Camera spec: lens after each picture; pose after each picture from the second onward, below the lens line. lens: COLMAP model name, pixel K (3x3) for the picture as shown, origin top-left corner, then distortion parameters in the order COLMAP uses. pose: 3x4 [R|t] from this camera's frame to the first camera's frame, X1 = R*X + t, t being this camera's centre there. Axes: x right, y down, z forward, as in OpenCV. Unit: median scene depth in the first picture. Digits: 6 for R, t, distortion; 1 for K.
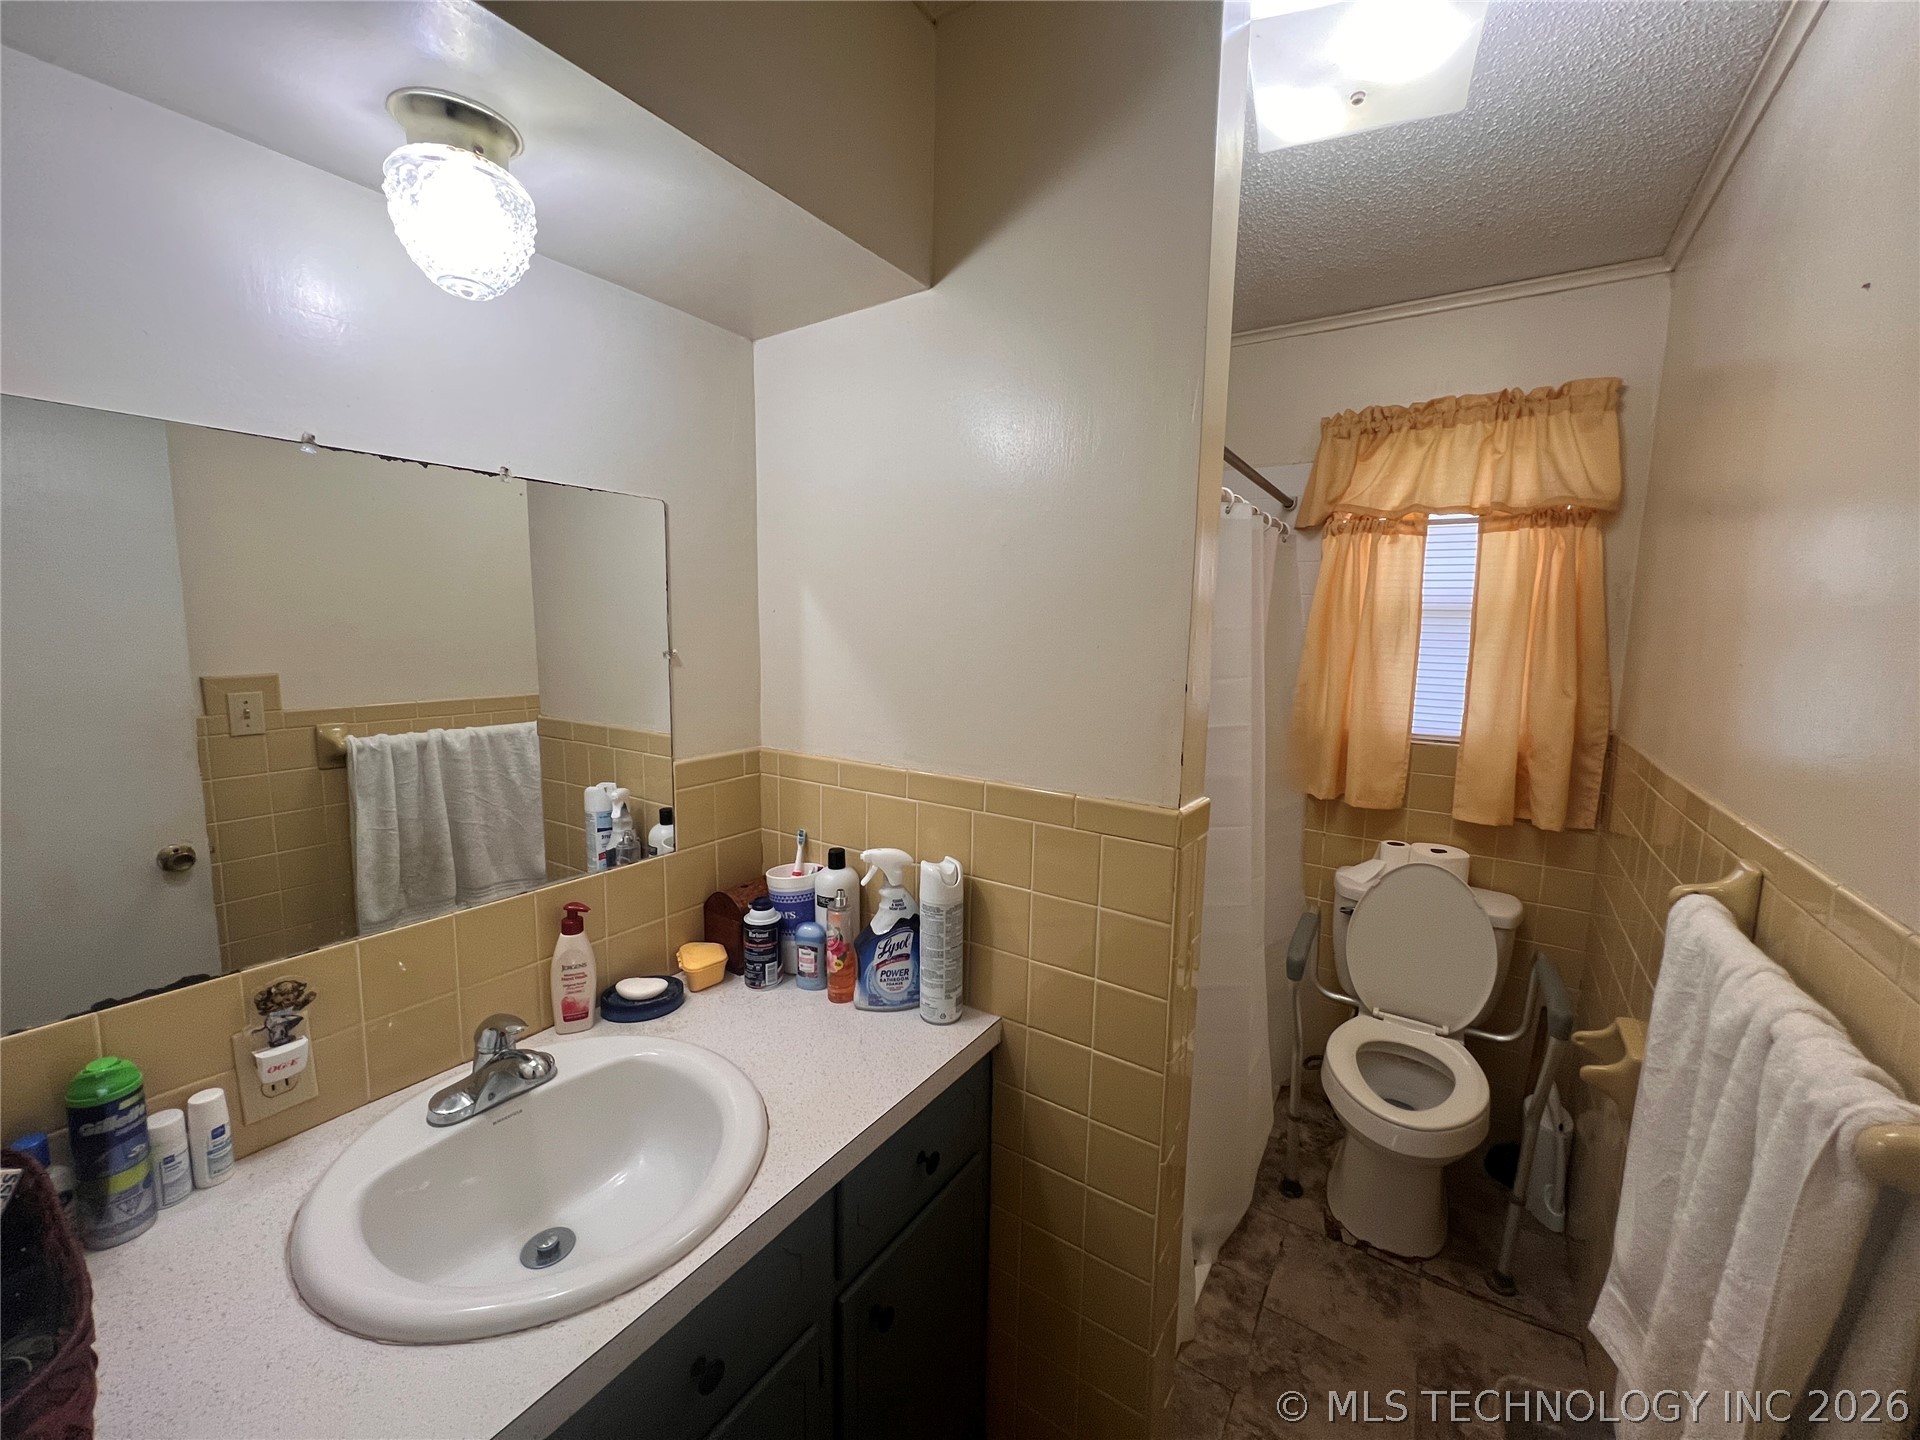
lens RADIAL K [[768.8, 0, 961.7], [0, 768.8, 716.2], [0, 0, 1]] dist [-0.001181, 0.000076]
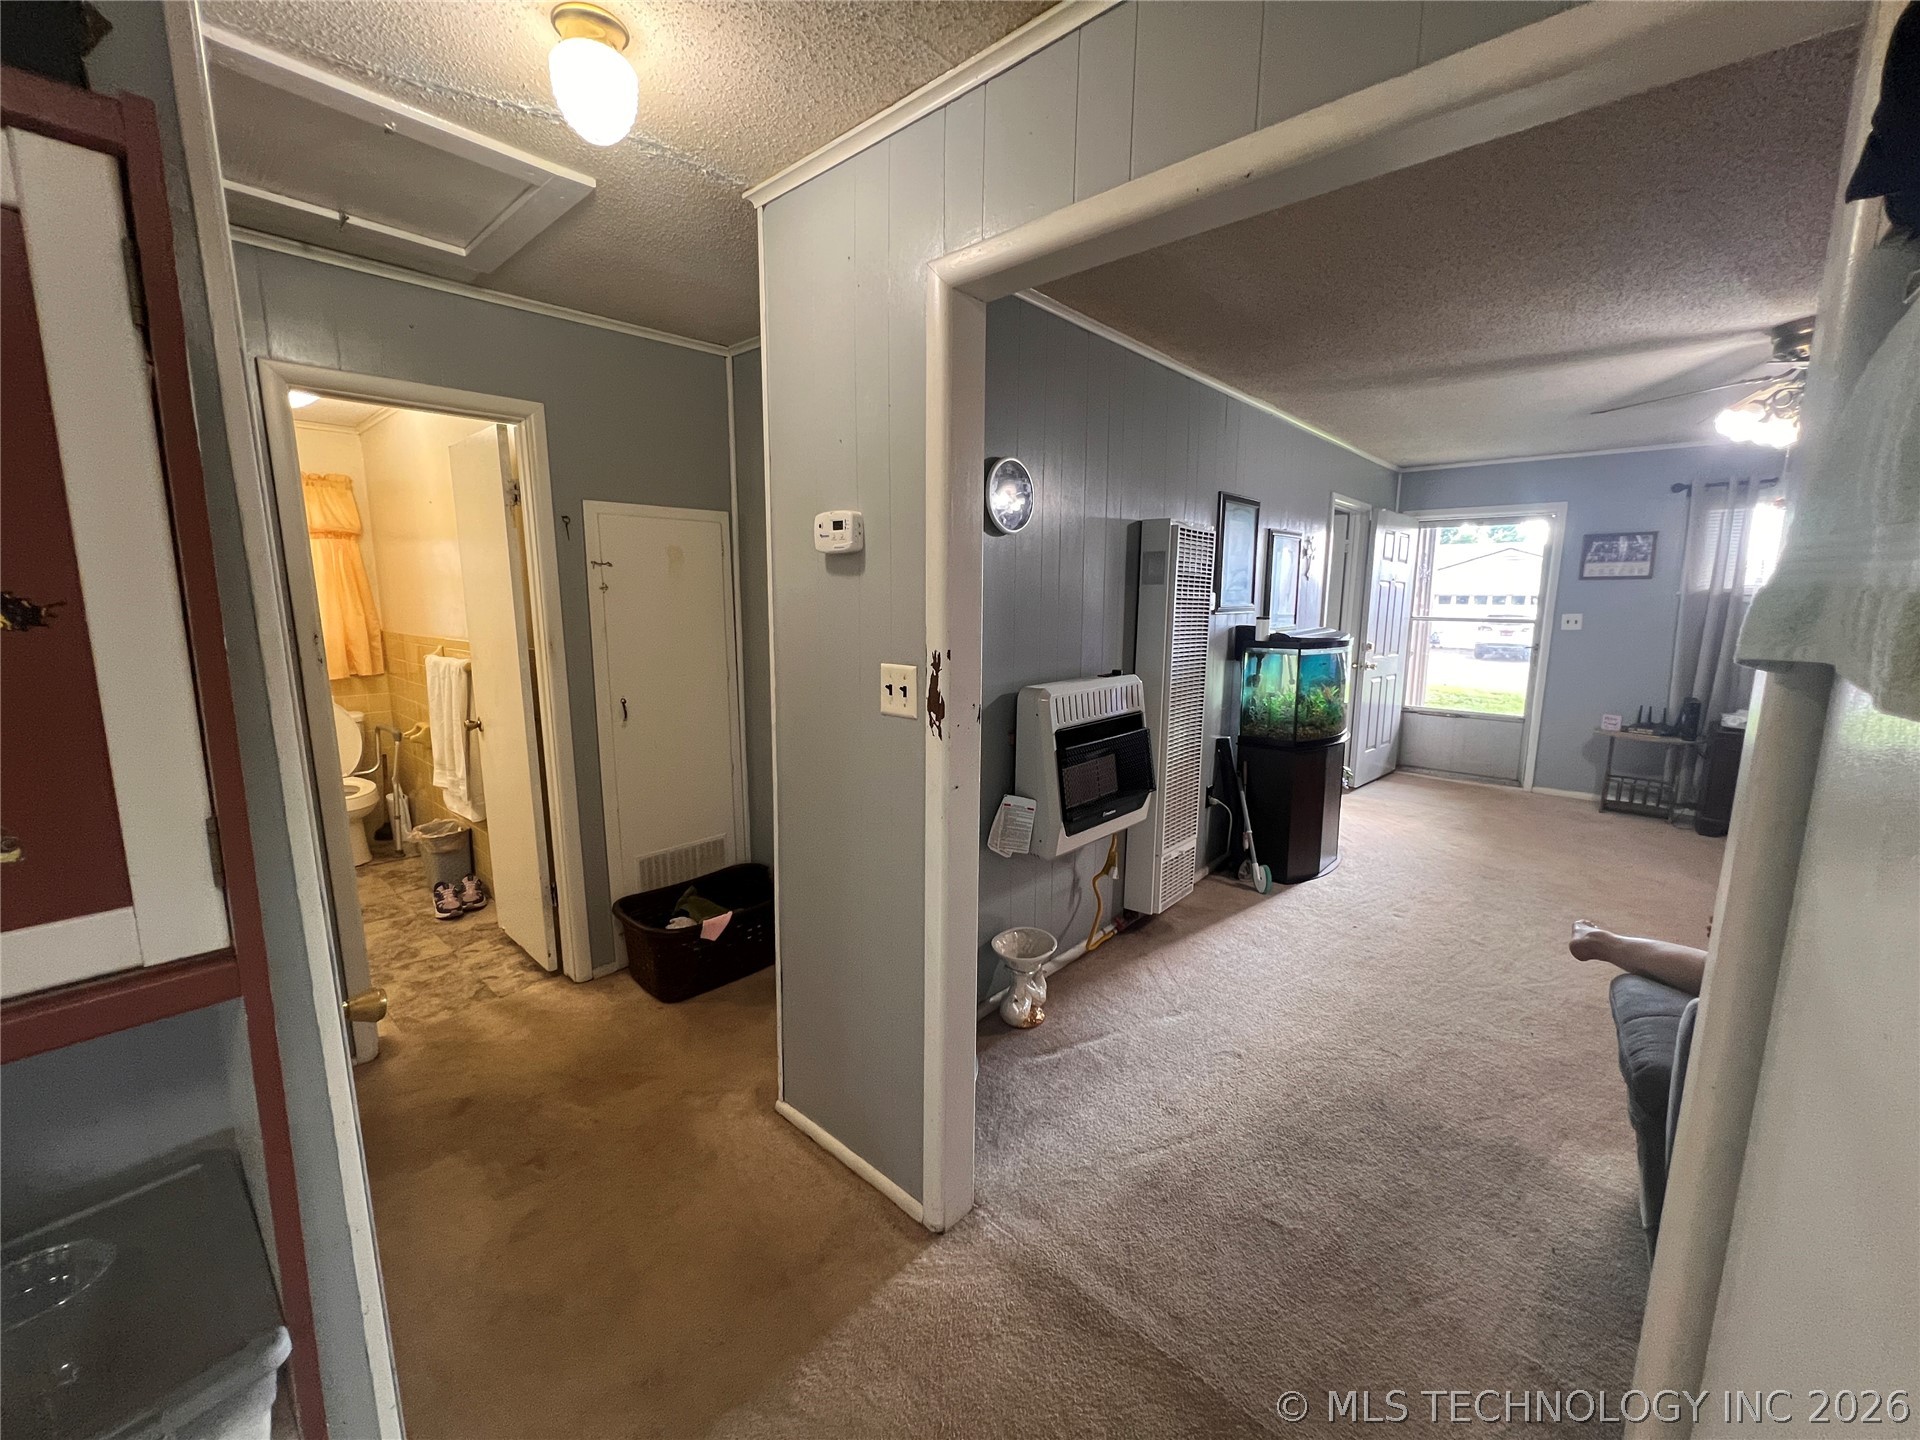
lens RADIAL K [[768.8, 0, 968.4], [0, 768.8, 714.9], [0, 0, 1]] dist [-0.001181, 0.000076]
pose [[0.151489, -0.178265, 0.972251, -1.201682], [0.122462, 0.979410, 0.160497, 0.118699], [-0.980843, 0.094751, 0.170201, -1.122443]]
